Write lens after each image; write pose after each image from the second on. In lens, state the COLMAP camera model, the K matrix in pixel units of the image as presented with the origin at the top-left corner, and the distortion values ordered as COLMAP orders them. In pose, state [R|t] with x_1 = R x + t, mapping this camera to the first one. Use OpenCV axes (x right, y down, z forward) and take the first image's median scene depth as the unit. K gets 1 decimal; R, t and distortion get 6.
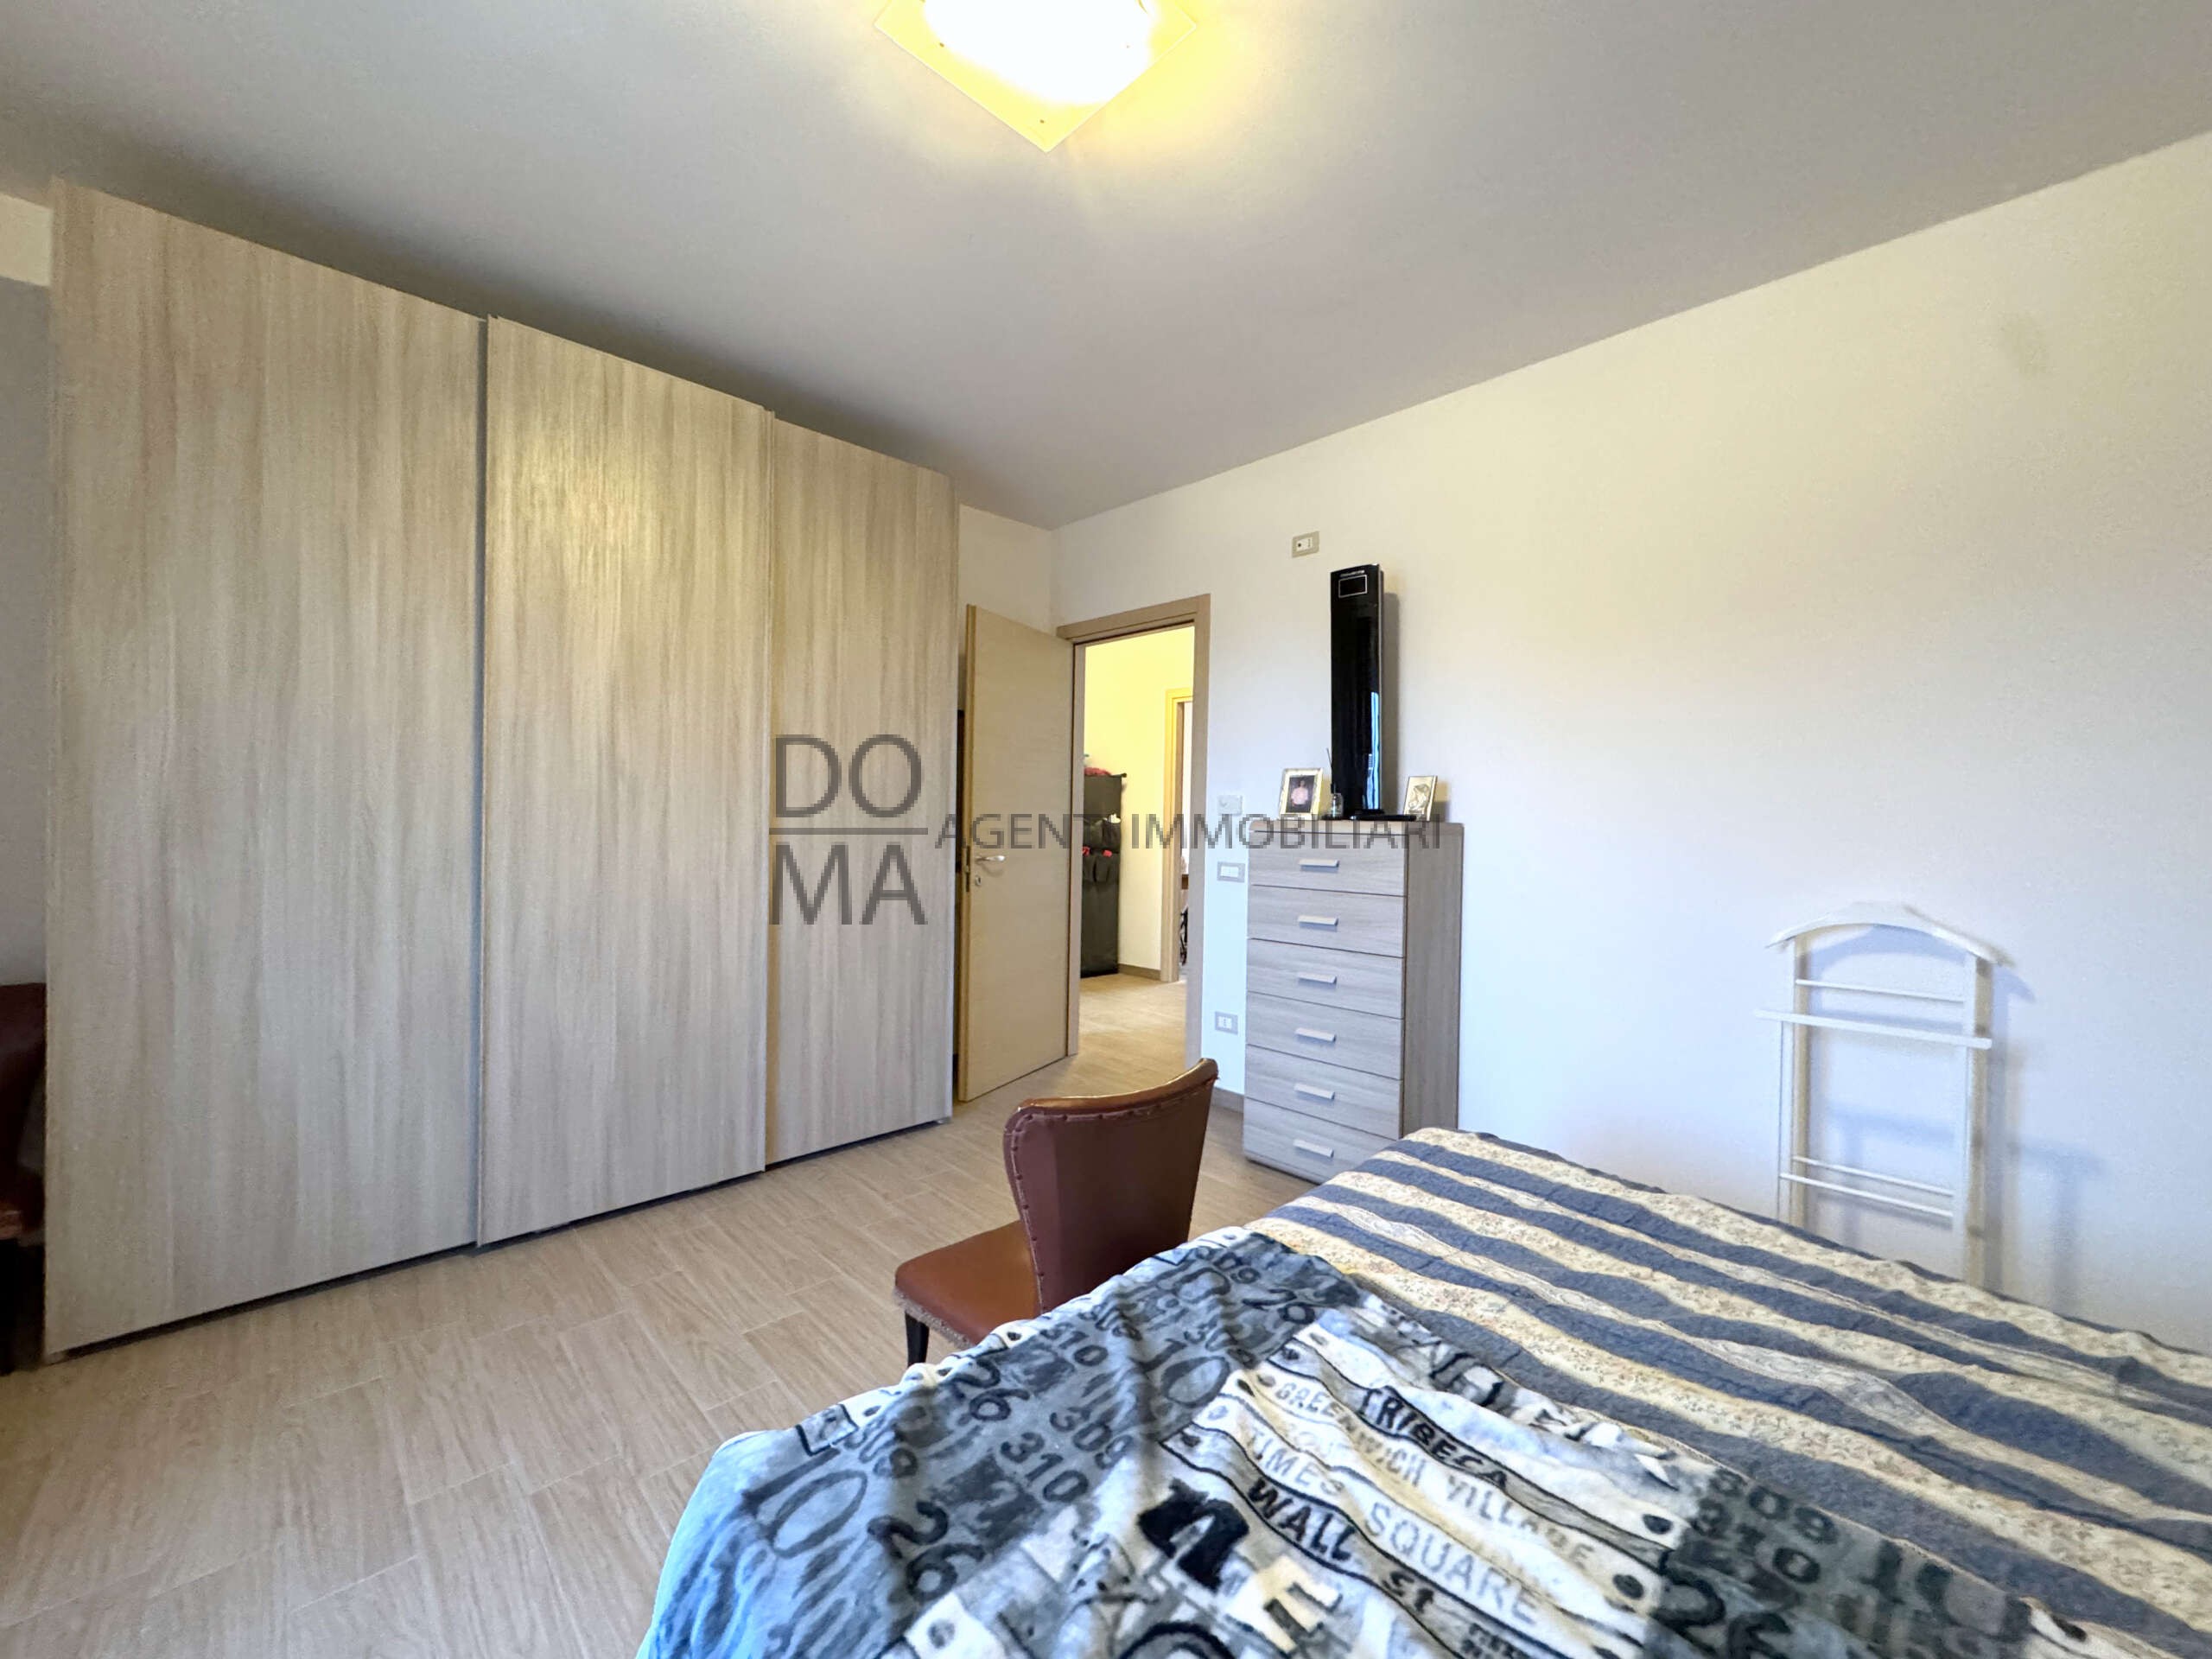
lens RADIAL K [[878.2, 0, 1102.7], [0, 878.2, 829.1], [0, 0, 1]] dist [-0.001530, -0.000200]
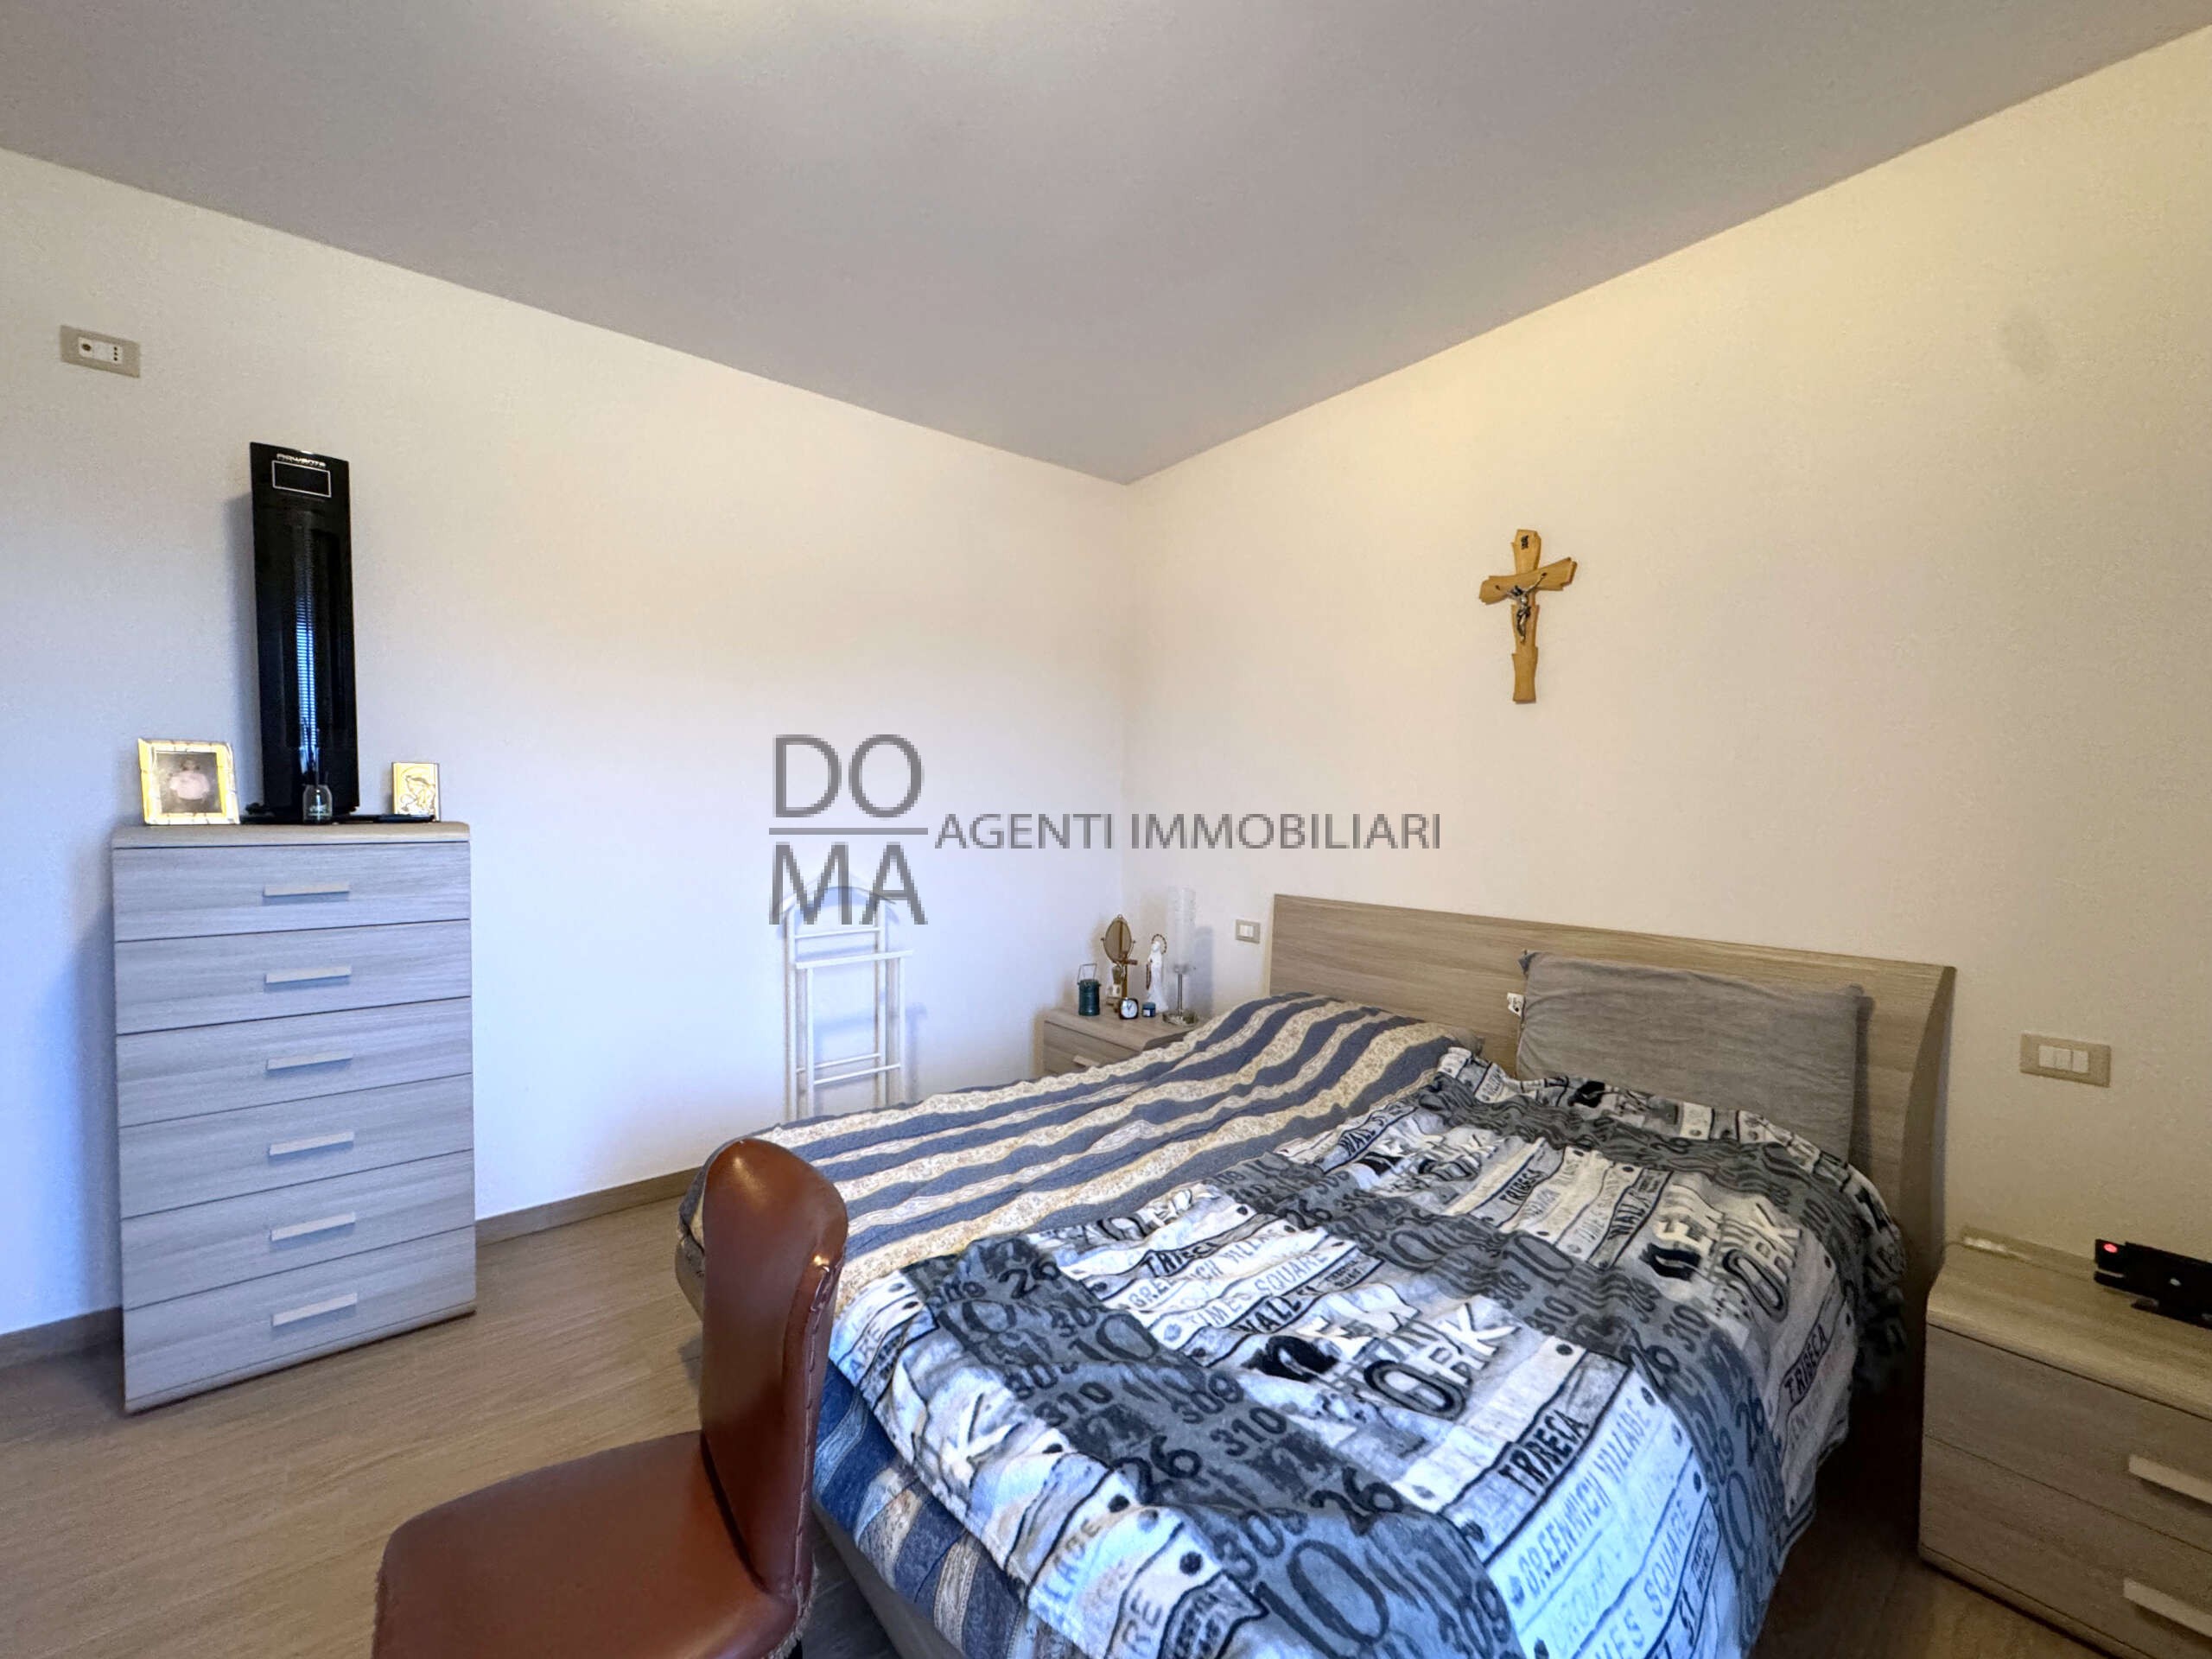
lens RADIAL K [[878.2, 0, 1102.5], [0, 878.2, 828.3], [0, 0, 1]] dist [-0.001530, -0.000200]
pose [[0.081222, -0.045623, 0.995651, -1.002645], [0.003485, 0.998959, 0.045491, -0.098971], [-0.996690, -0.000225, 0.081297, 0.921001]]
